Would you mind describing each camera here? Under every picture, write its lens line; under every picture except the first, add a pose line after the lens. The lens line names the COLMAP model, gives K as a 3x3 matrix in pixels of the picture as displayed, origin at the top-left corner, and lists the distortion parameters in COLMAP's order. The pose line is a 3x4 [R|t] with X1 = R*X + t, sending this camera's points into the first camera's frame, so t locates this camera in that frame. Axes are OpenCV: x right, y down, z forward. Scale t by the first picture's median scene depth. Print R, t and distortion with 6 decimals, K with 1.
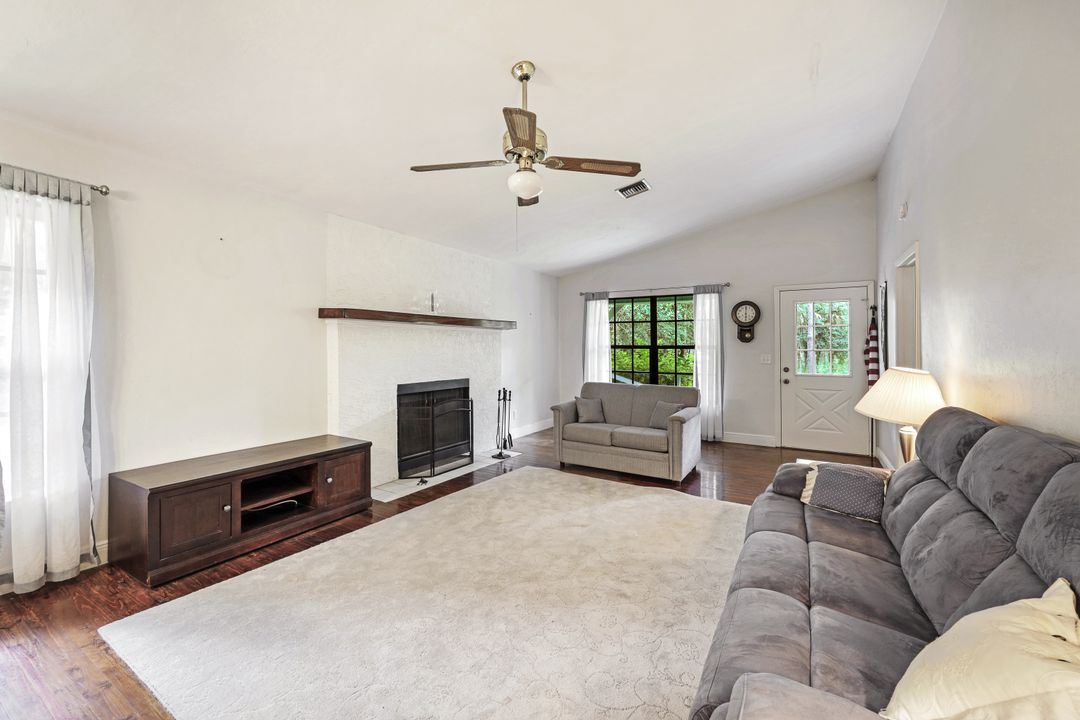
lens RADIAL K [[444.1, 0, 536.3], [0, 444.1, 346.7], [0, 0, 1]] dist [-0.004516, 0.000918]
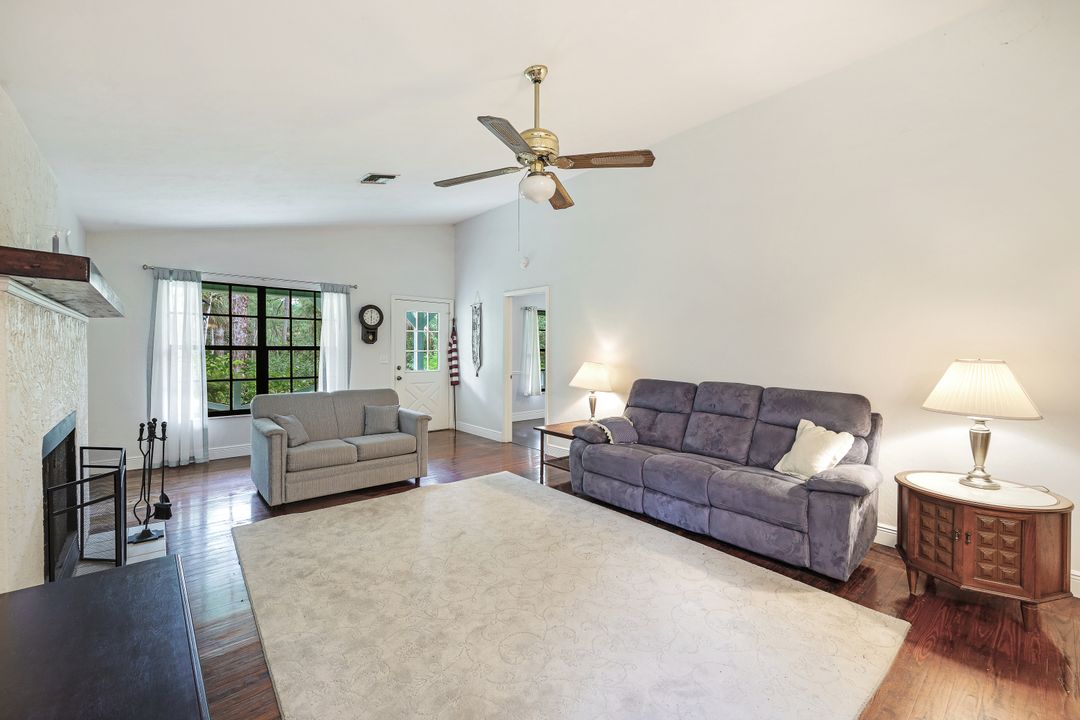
lens RADIAL K [[444.1, 0, 536.7], [0, 444.1, 353.9], [0, 0, 1]] dist [-0.004516, 0.000918]
pose [[0.310716, -0.014611, 0.950391, -0.471665], [-0.007224, 0.999817, 0.017732, -0.008453], [-0.950475, -0.012375, 0.310553, 0.329996]]
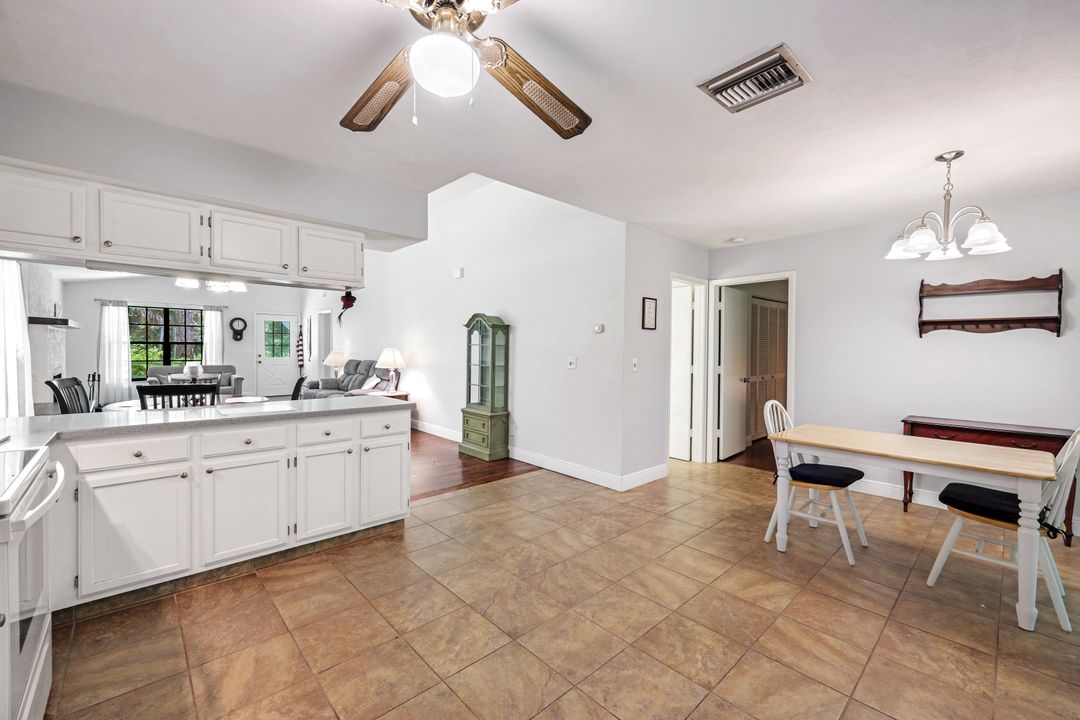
lens RADIAL K [[444.1, 0, 532.2], [0, 444.1, 354.2], [0, 0, 1]] dist [-0.004516, 0.000918]
pose [[0.284852, -0.019213, 0.958379, -1.010638], [-0.011318, 0.999662, 0.023405, -0.013340], [-0.958505, -0.017514, 0.284538, -0.715619]]
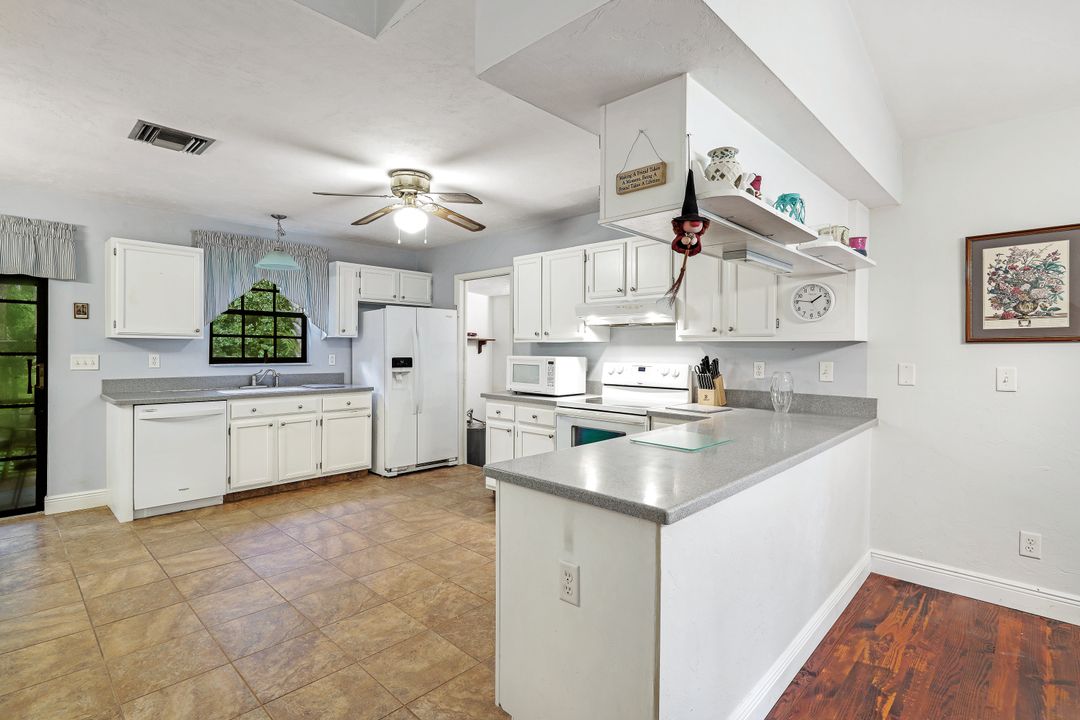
lens RADIAL K [[522.5, 0, 530.4], [0, 522.5, 362.8], [0, 0, 1]] dist [-0.003759, -0.000273]
pose [[-0.228545, 0.014191, -0.973430, -0.166396], [-0.004640, 0.999867, 0.015665, -0.002224], [0.973522, 0.008097, -0.228449, -0.292329]]
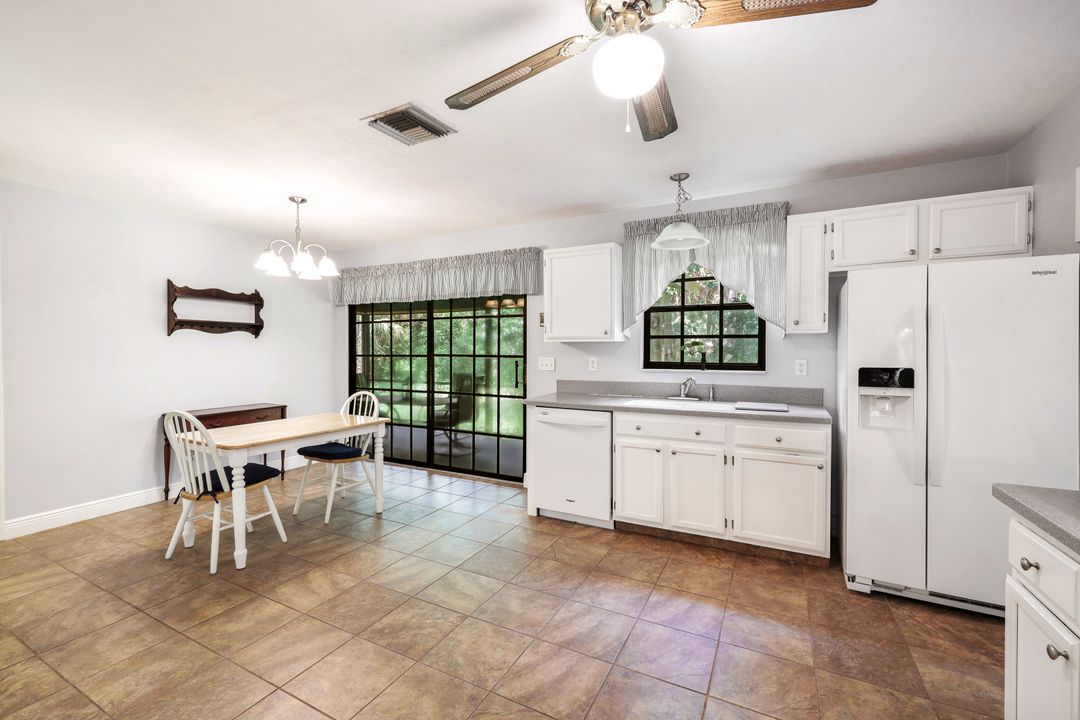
lens RADIAL K [[459.0, 0, 533.4], [0, 459.0, 356.9], [0, 0, 1]] dist [-0.001730, 0.000443]
pose [[-0.998806, -0.006268, -0.048447, -0.709547], [-0.006914, 0.999889, 0.013174, -0.010167], [0.048359, 0.013493, -0.998739, -0.328579]]
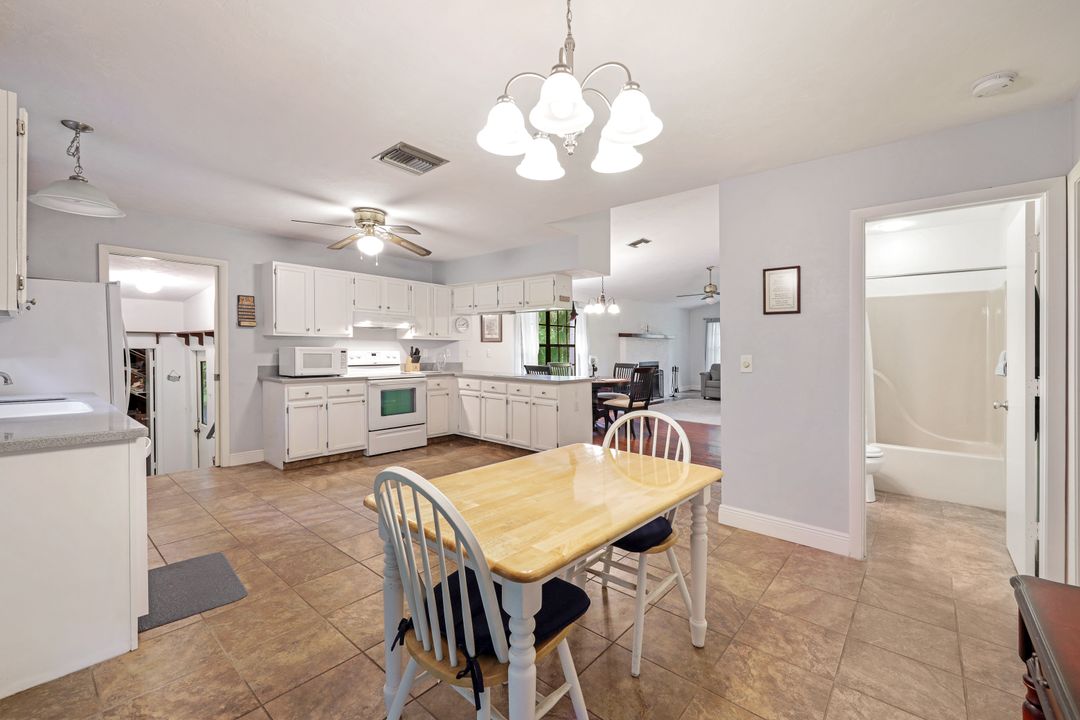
lens RADIAL K [[444.1, 0, 542.4], [0, 444.1, 364.0], [0, 0, 1]] dist [-0.004516, 0.000918]
pose [[0.987294, 0.006060, -0.158790, -0.372944], [-0.000007, 0.999274, 0.038092, -0.000130], [0.158906, -0.037607, 0.986577, -1.288034]]
